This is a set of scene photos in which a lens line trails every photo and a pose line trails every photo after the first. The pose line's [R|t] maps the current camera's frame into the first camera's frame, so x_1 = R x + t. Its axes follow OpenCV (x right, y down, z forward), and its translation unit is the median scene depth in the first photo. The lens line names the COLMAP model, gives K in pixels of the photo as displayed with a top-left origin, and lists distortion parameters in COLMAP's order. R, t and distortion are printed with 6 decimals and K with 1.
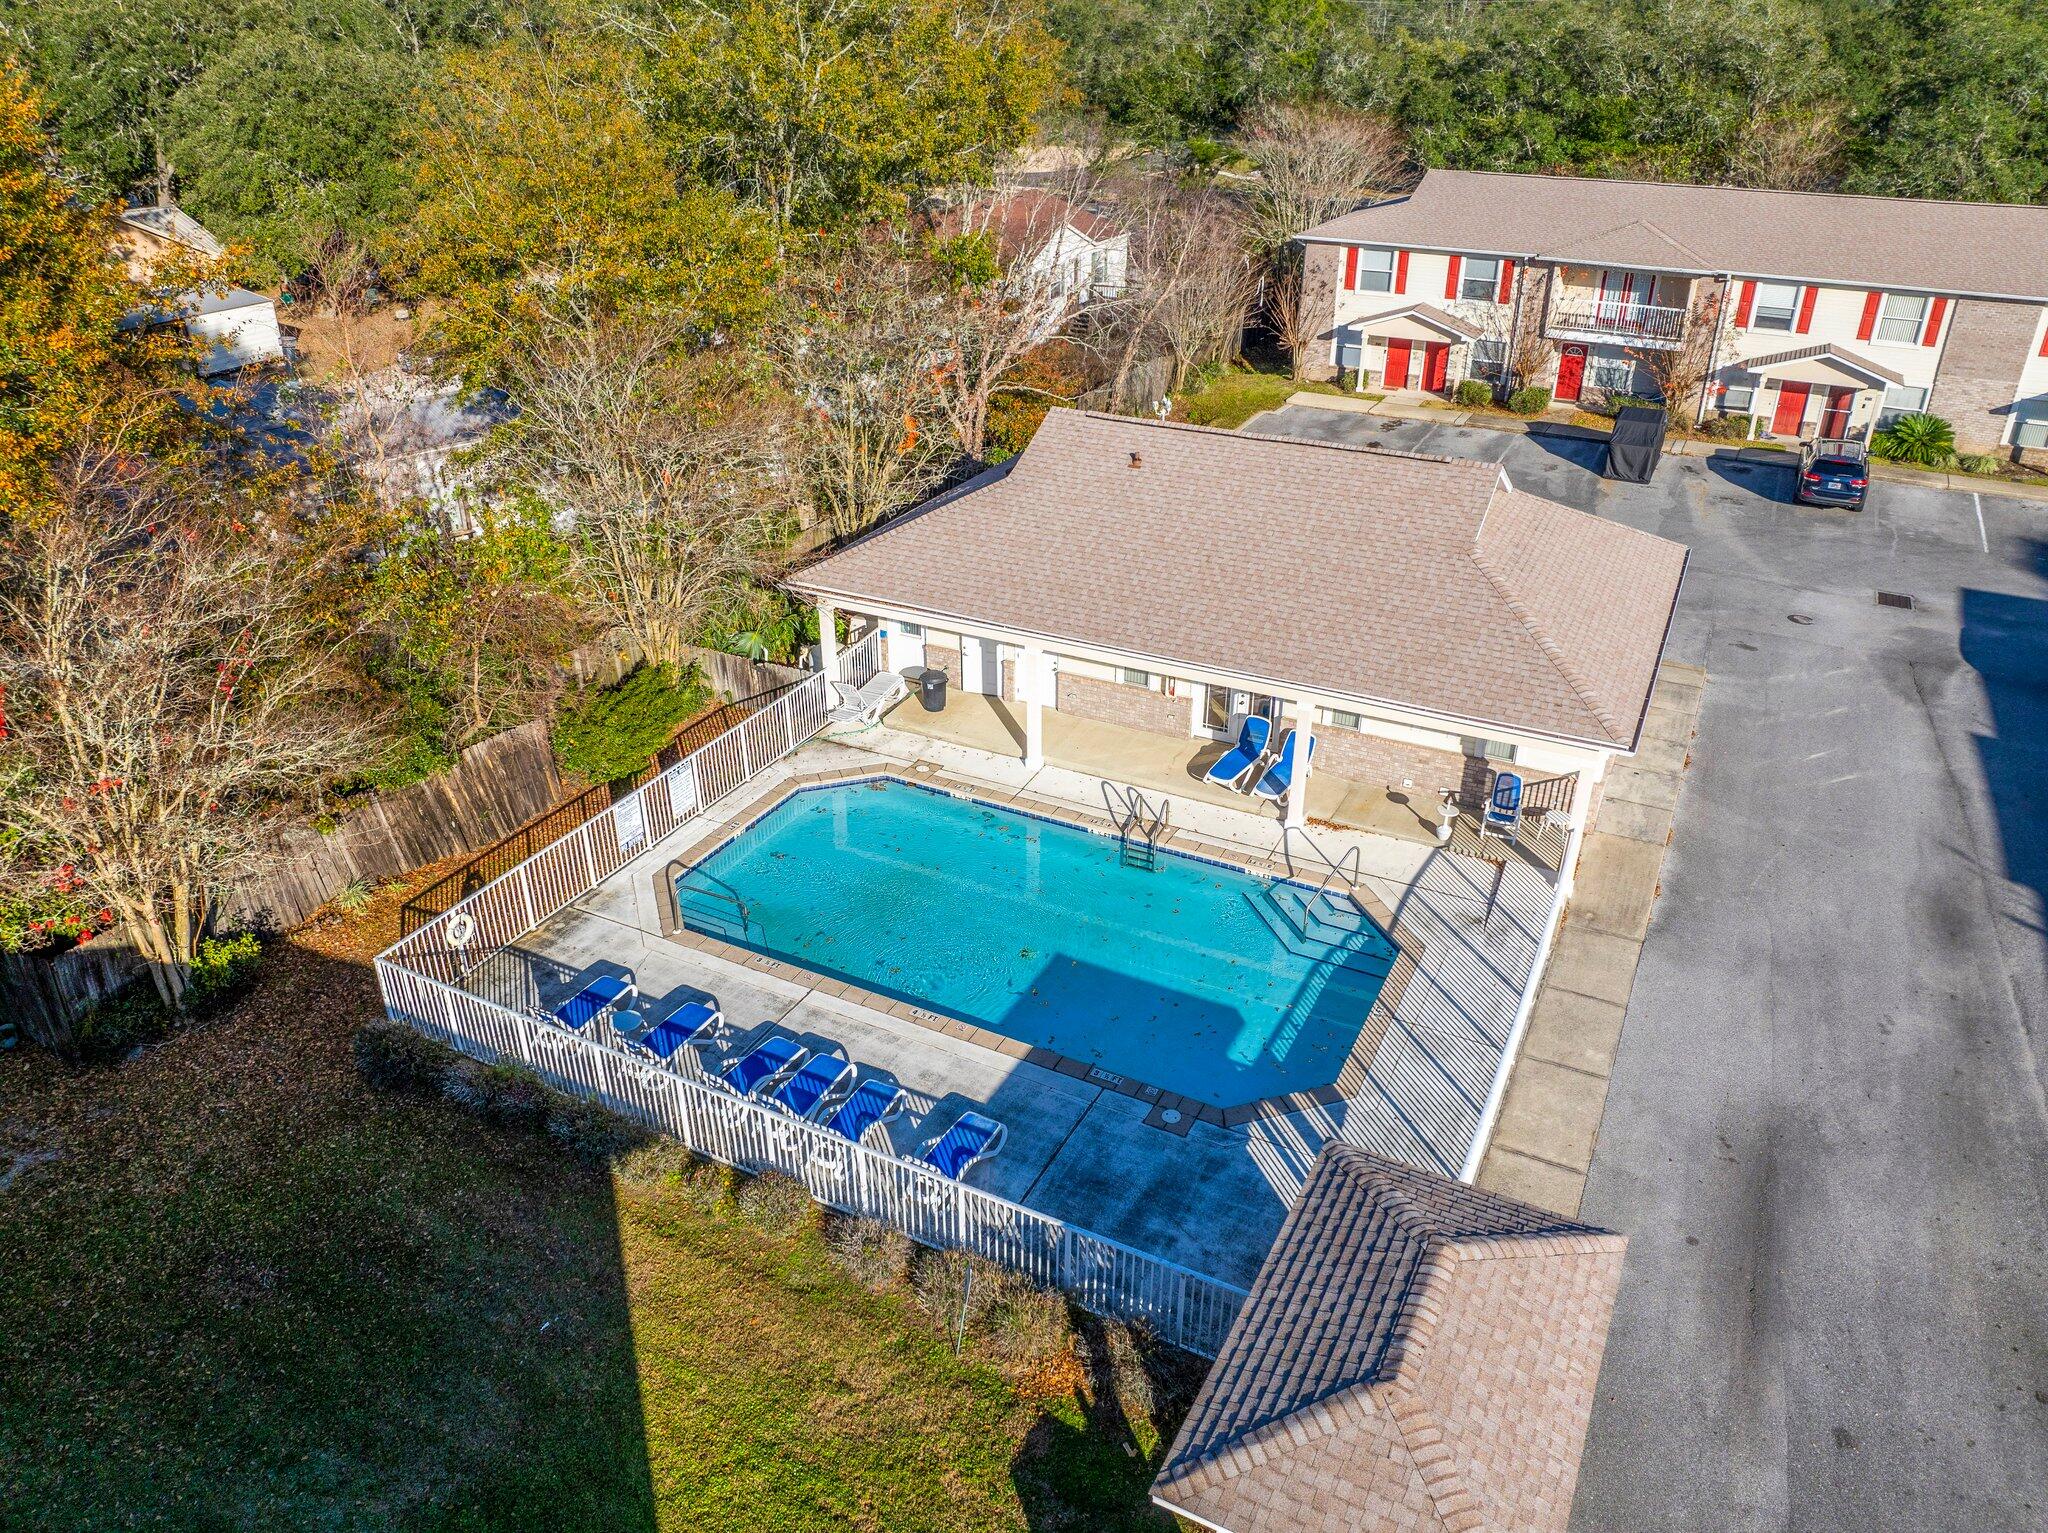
lens RADIAL K [[1455.0, 0, 1024.0], [0, 1455.0, 766.5], [0, 0, 1]] dist [-0.013967, -0.000507]
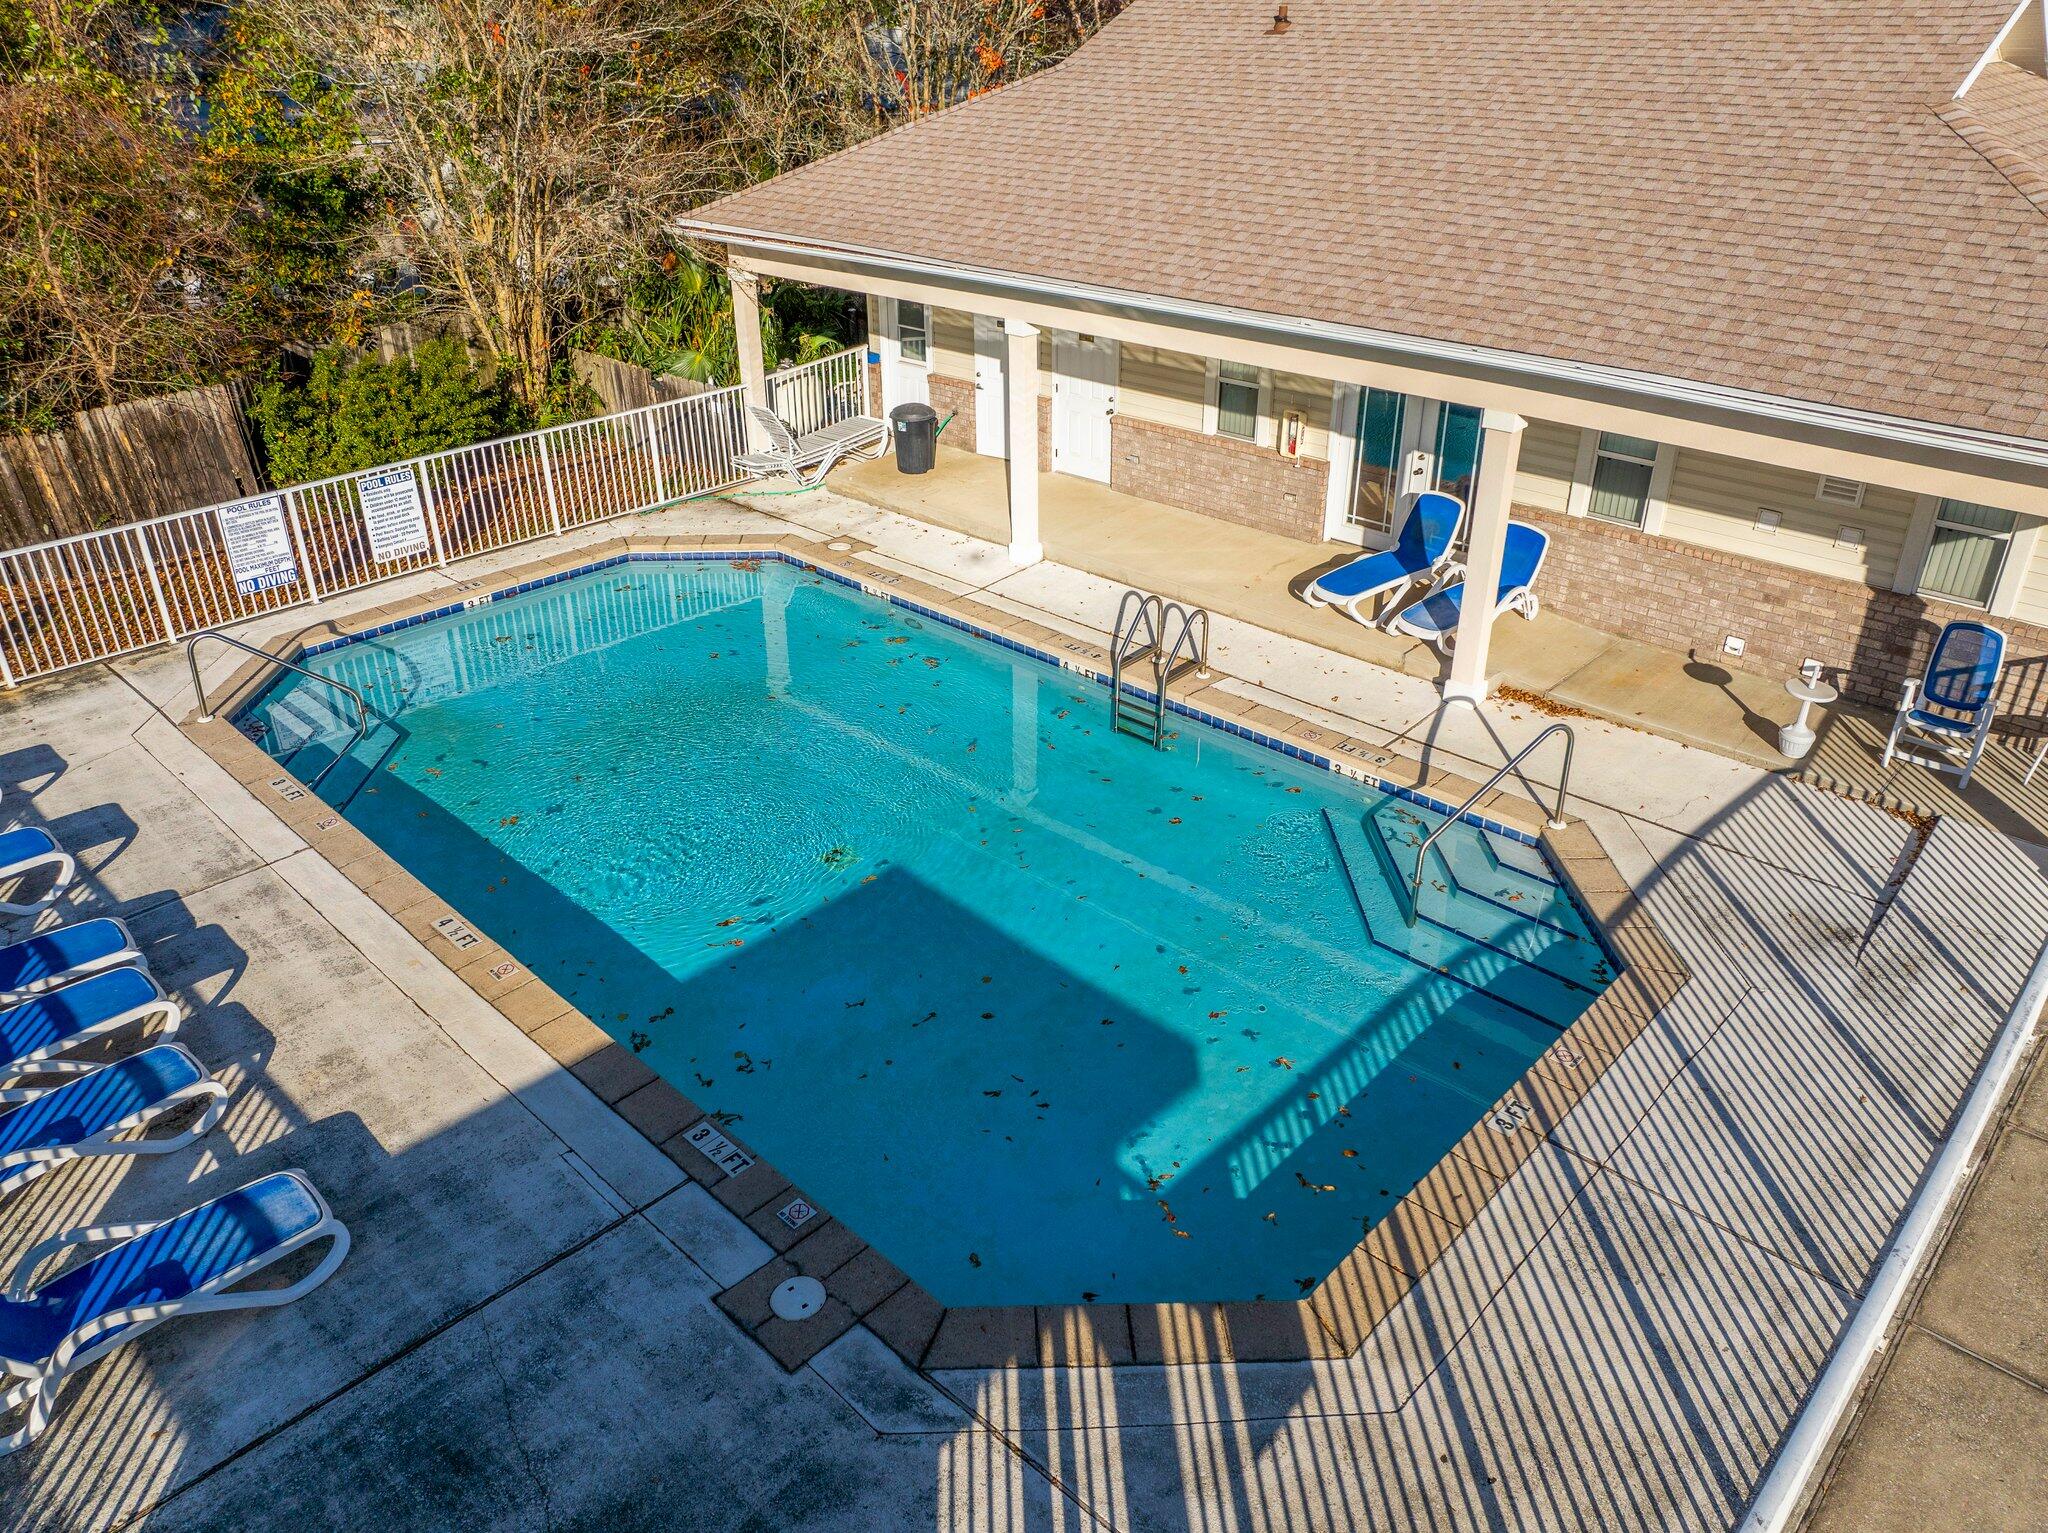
lens RADIAL K [[1450.0, 0, 1024.0], [0, 1450.0, 766.5], [0, 0, 1]] dist [-0.051281, 0.023803]
pose [[0.959229, 0.127859, -0.252056, 0.174497], [-0.127070, 0.991703, 0.019475, 0.075406], [0.252454, 0.013348, 0.967517, 0.517760]]
